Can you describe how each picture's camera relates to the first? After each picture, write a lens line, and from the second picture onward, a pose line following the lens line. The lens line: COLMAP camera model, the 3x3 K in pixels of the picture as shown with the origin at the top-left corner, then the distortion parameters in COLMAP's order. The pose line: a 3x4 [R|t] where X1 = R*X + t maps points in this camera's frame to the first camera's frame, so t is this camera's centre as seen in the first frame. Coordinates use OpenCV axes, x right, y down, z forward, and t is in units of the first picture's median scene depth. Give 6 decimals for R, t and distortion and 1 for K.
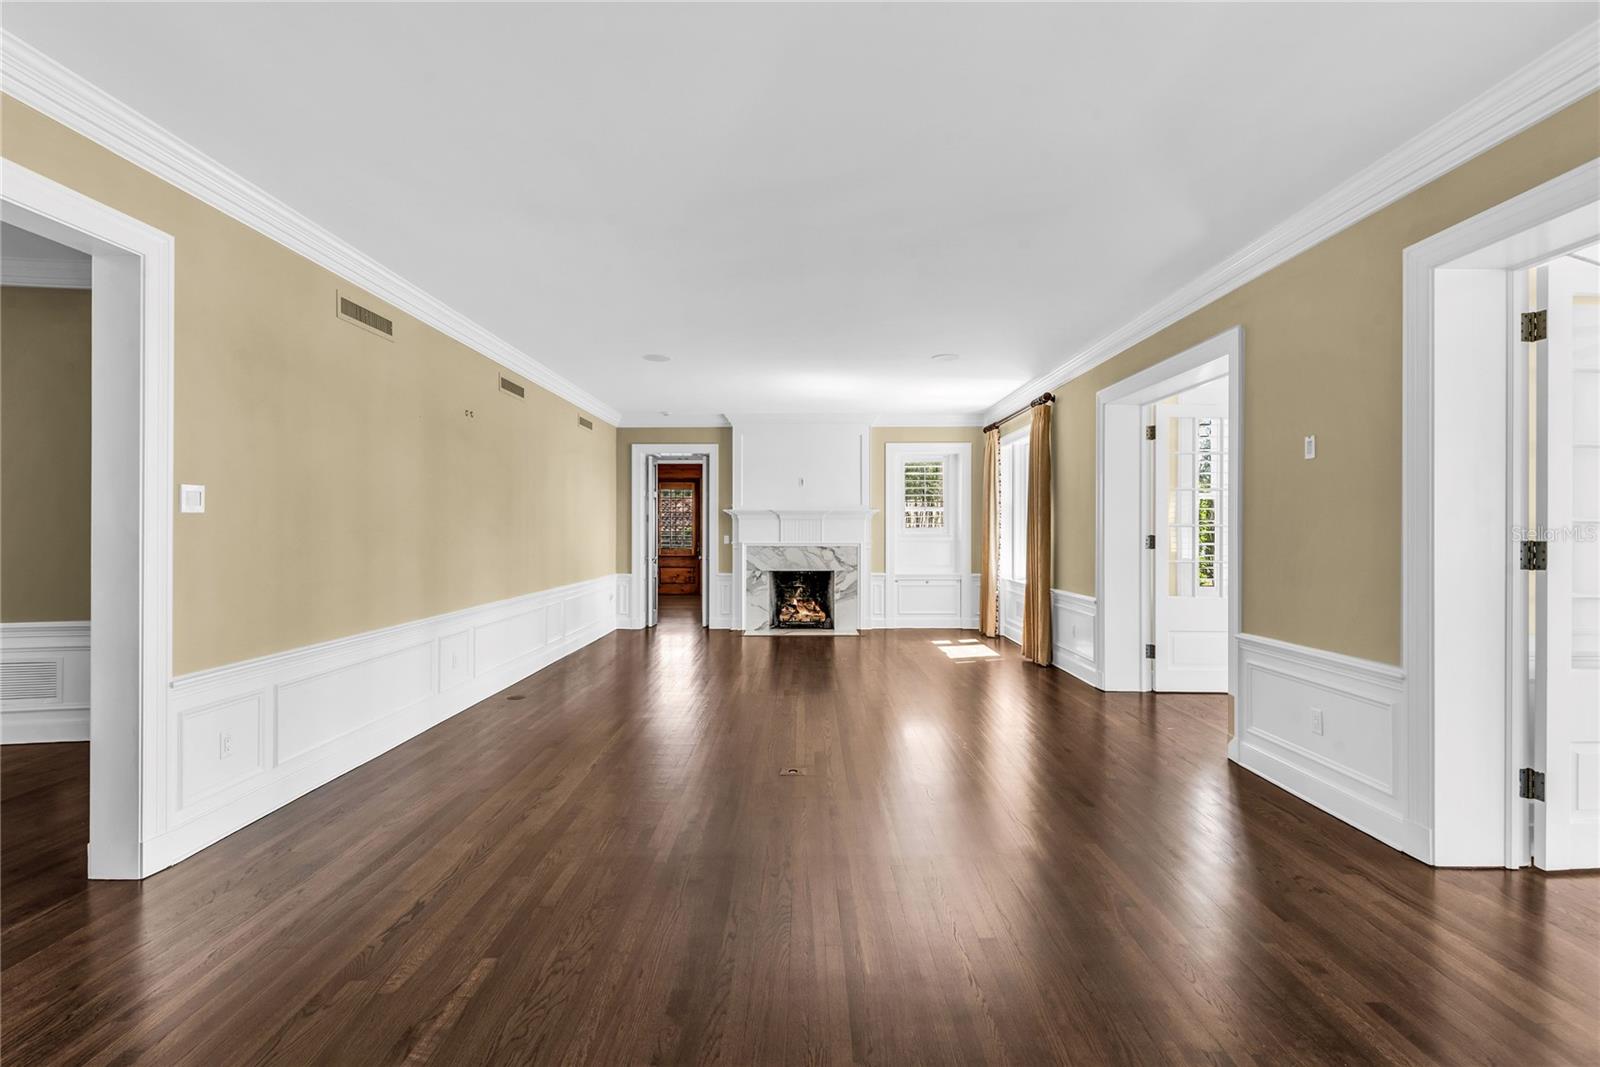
lens RADIAL K [[738.8, 0, 795.5], [0, 738.8, 537.5], [0, 0, 1]] dist [0.026419, -0.000897]
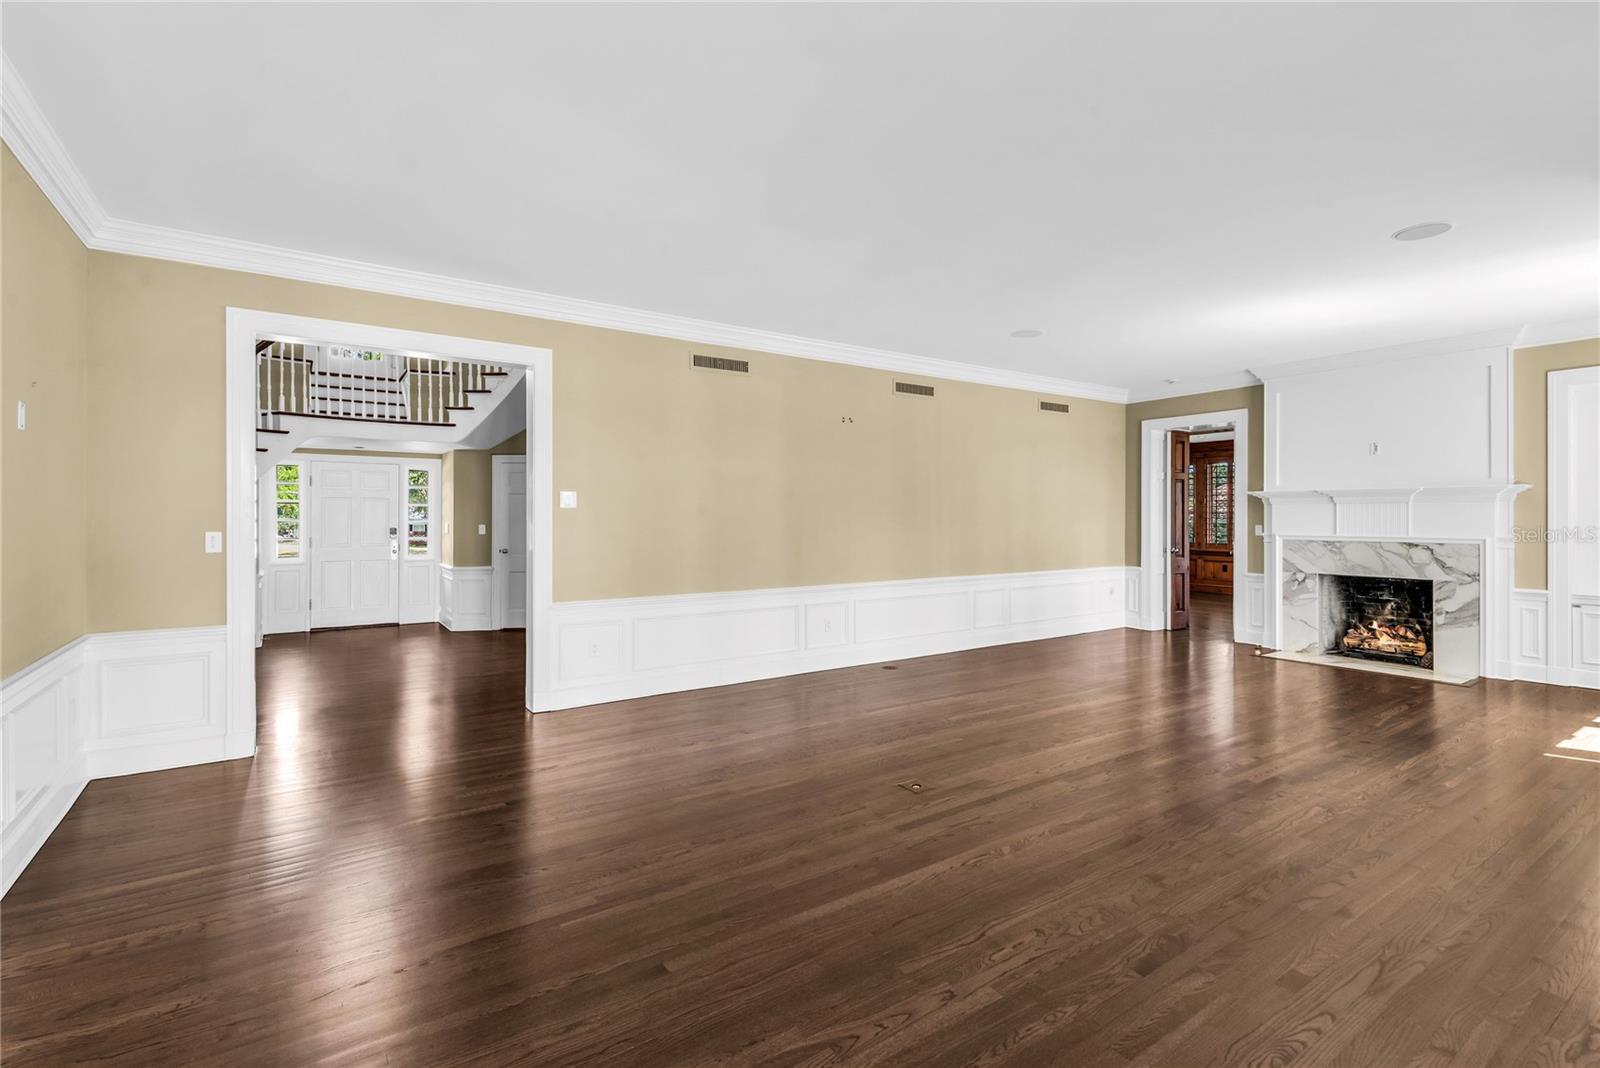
lens RADIAL K [[738.8, 0, 792.4], [0, 738.8, 518.2], [0, 0, 1]] dist [0.026419, -0.000897]
pose [[0.559213, 0.000850, -0.829024, 0.285891], [-0.007977, 0.999959, -0.004356, -0.002532], [0.828986, 0.009049, 0.559197, 0.157740]]
